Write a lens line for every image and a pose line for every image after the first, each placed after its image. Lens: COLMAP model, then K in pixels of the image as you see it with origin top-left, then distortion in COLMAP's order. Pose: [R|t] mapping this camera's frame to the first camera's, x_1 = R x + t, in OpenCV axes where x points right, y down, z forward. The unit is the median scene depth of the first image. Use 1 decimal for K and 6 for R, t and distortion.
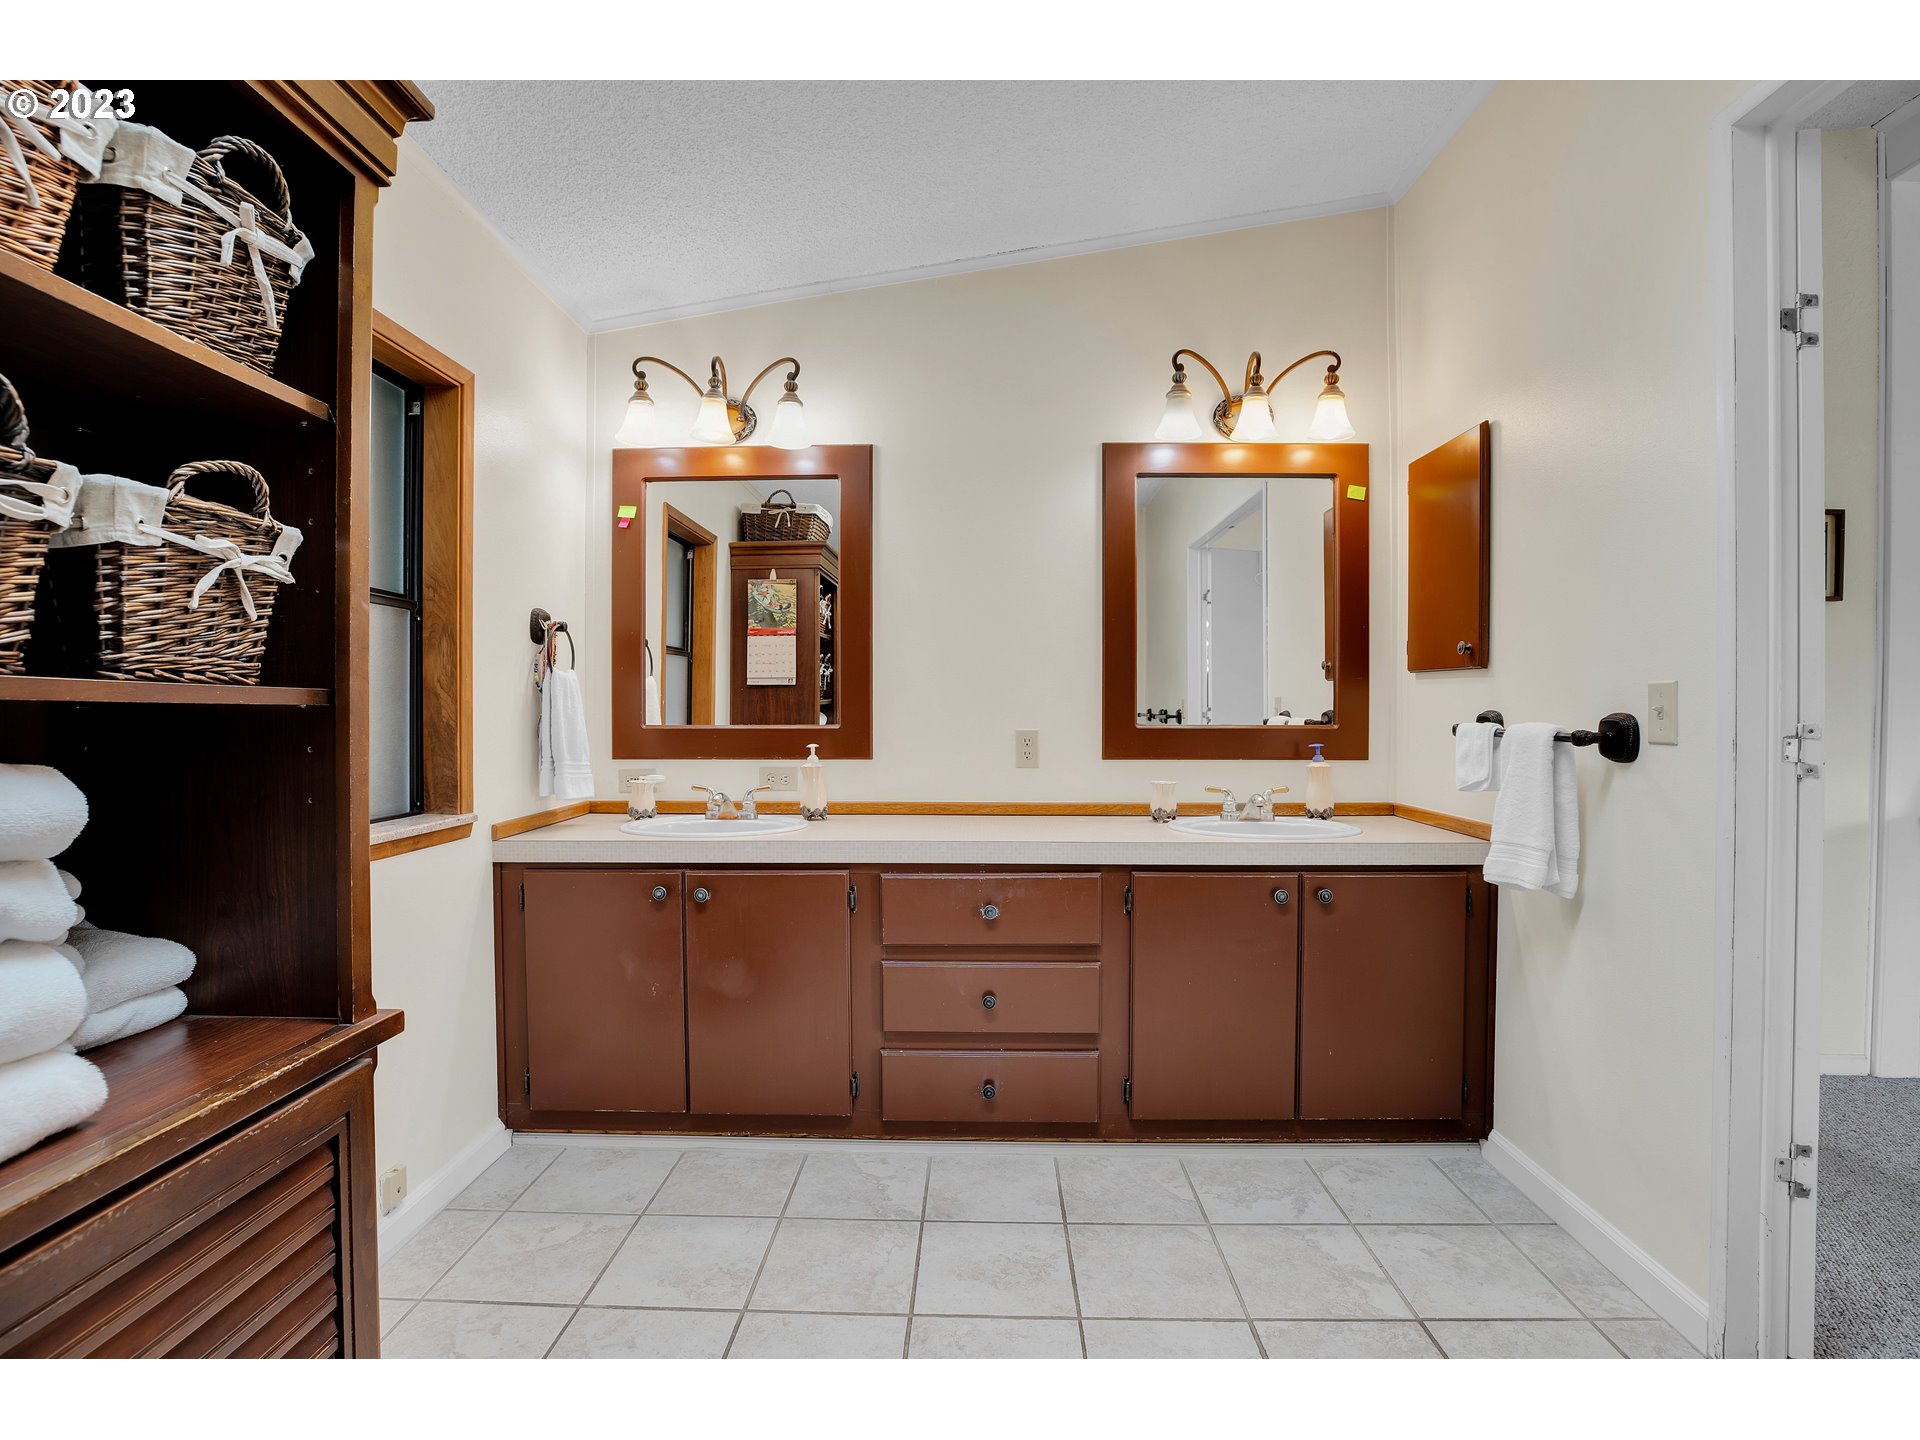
lens RADIAL K [[906.6, 0, 949.2], [0, 906.6, 715.3], [0, 0, 1]] dist [-0.044598, 0.011187]
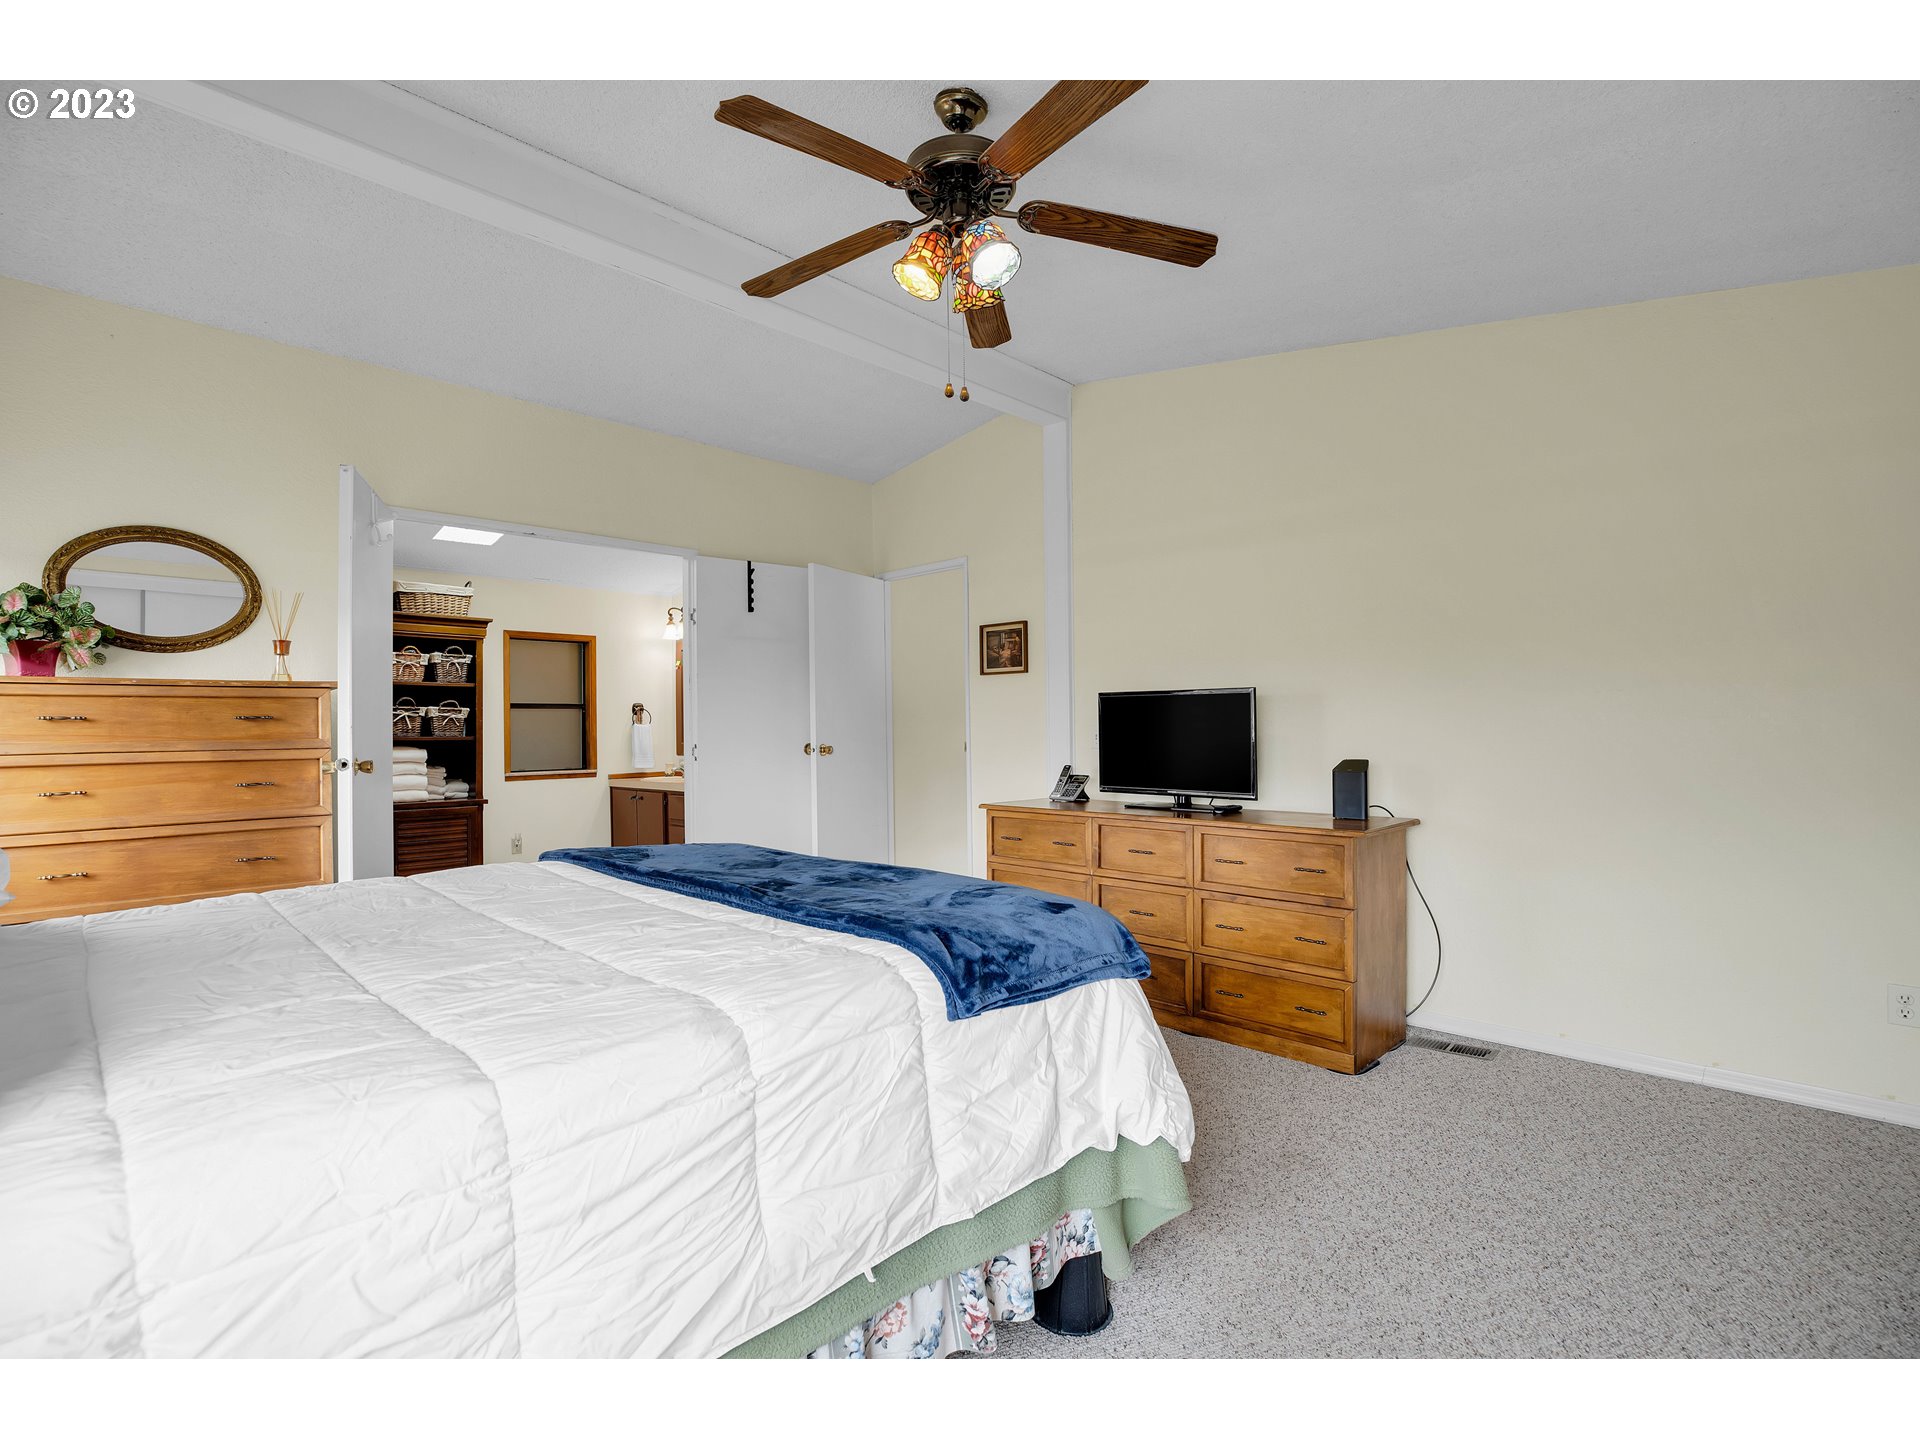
lens RADIAL K [[891.1, 0, 960.0], [0, 891.1, 720.0], [0, 0, 1]] dist [-0.044778, 0.012190]
pose [[0.729421, -0.017113, -0.683851, 6.053913], [0.009258, 0.999842, -0.015146, -0.026688], [0.684002, 0.004717, 0.729465, -1.044494]]
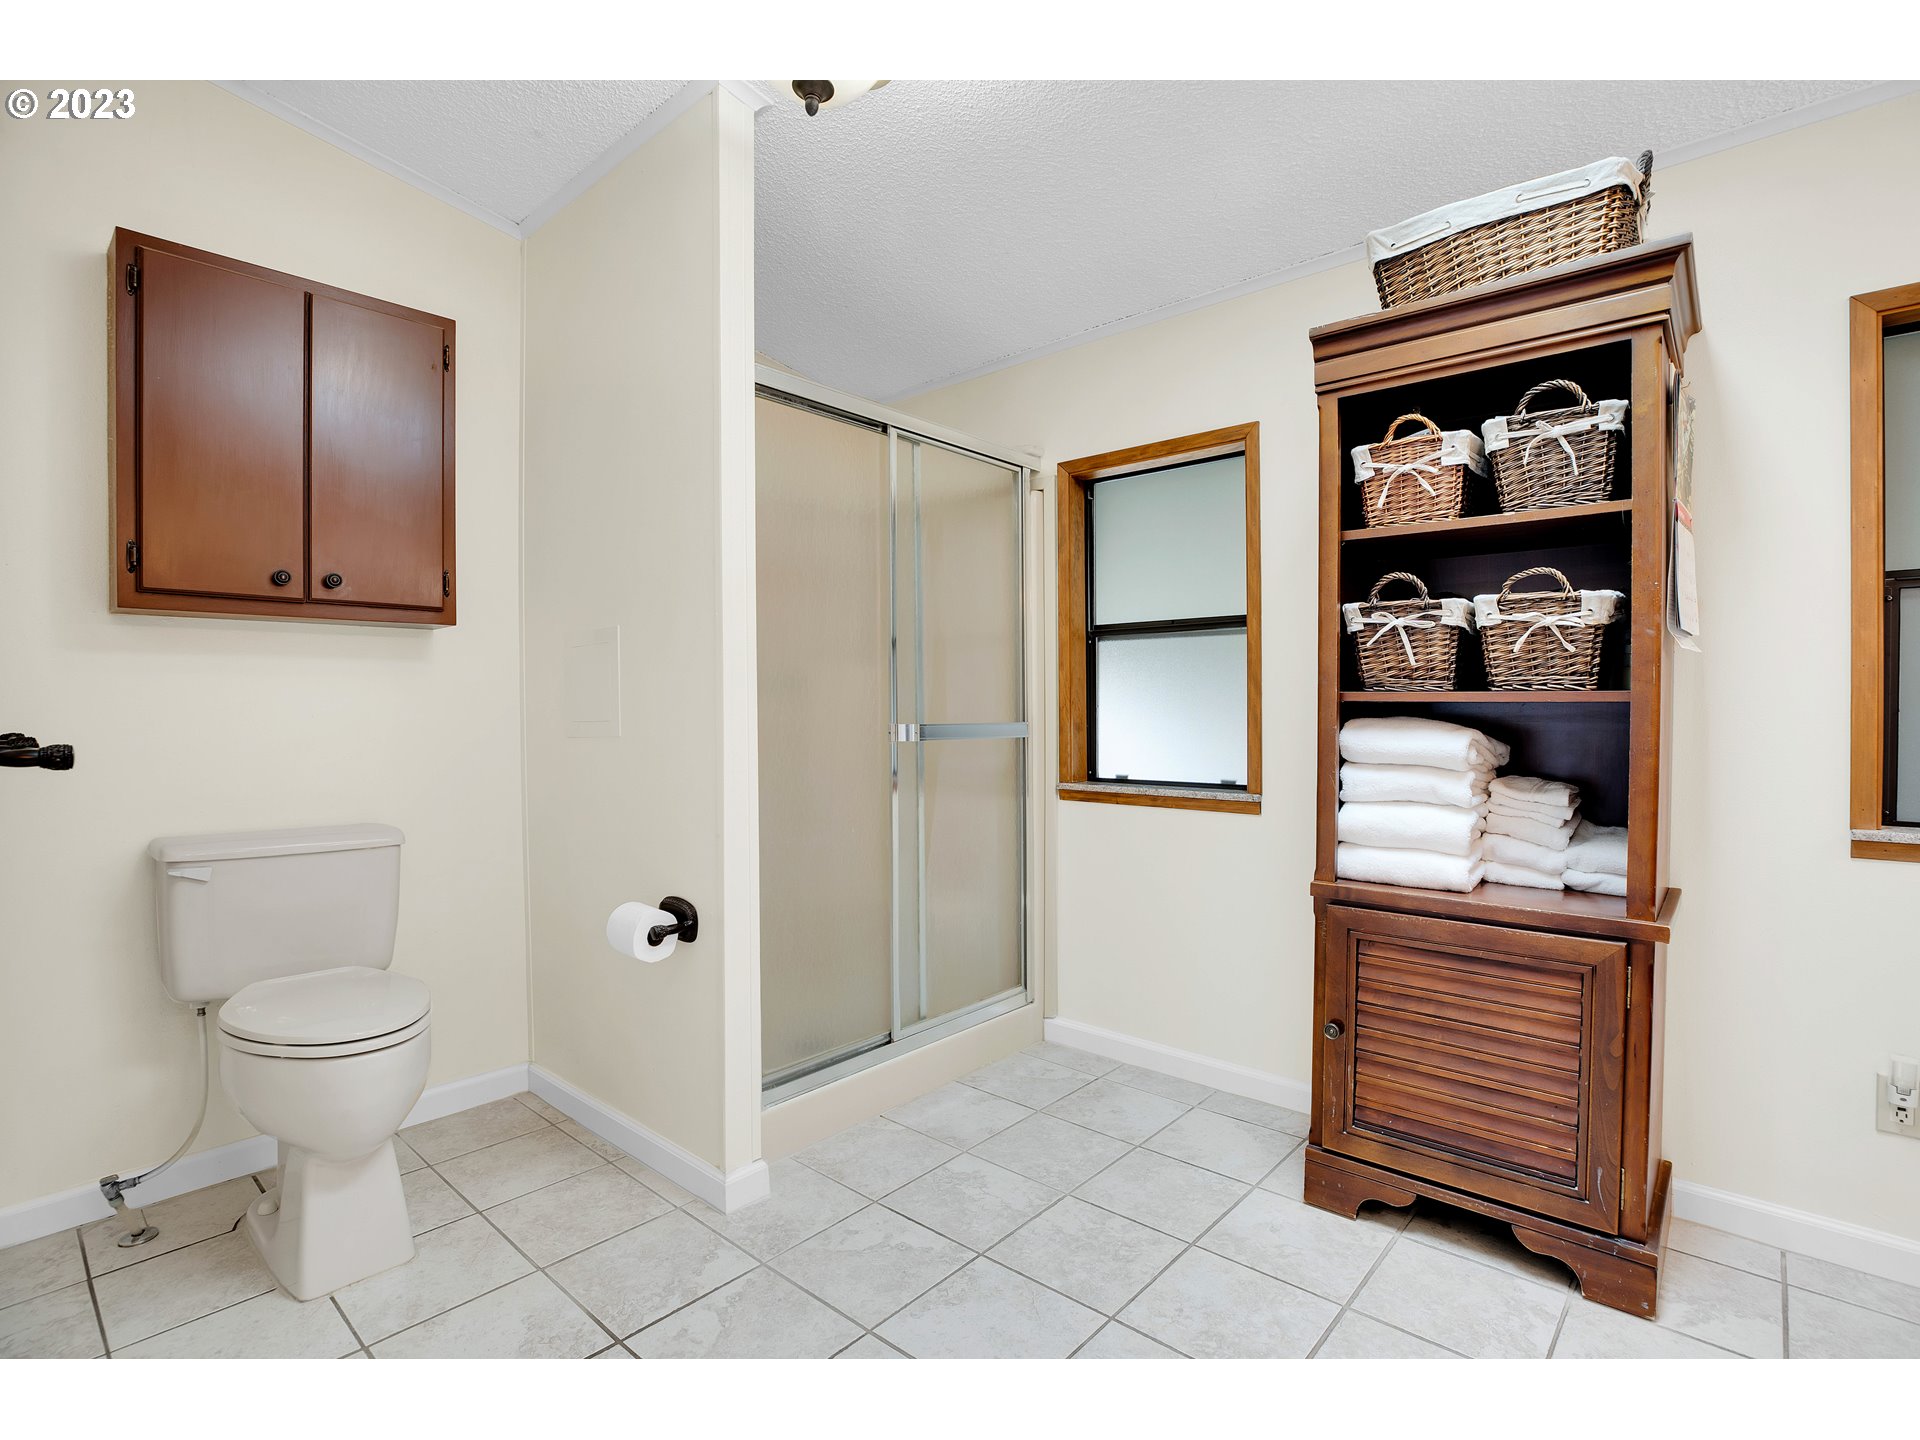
lens RADIAL K [[906.6, 0, 949.2], [0, 906.6, 715.3], [0, 0, 1]] dist [-0.044598, 0.011187]
pose [[-0.645968, 0.005607, -0.763344, 1.394168], [-0.005416, 0.999914, 0.011928, -0.000413], [0.763345, 0.011839, -0.645882, 1.294957]]
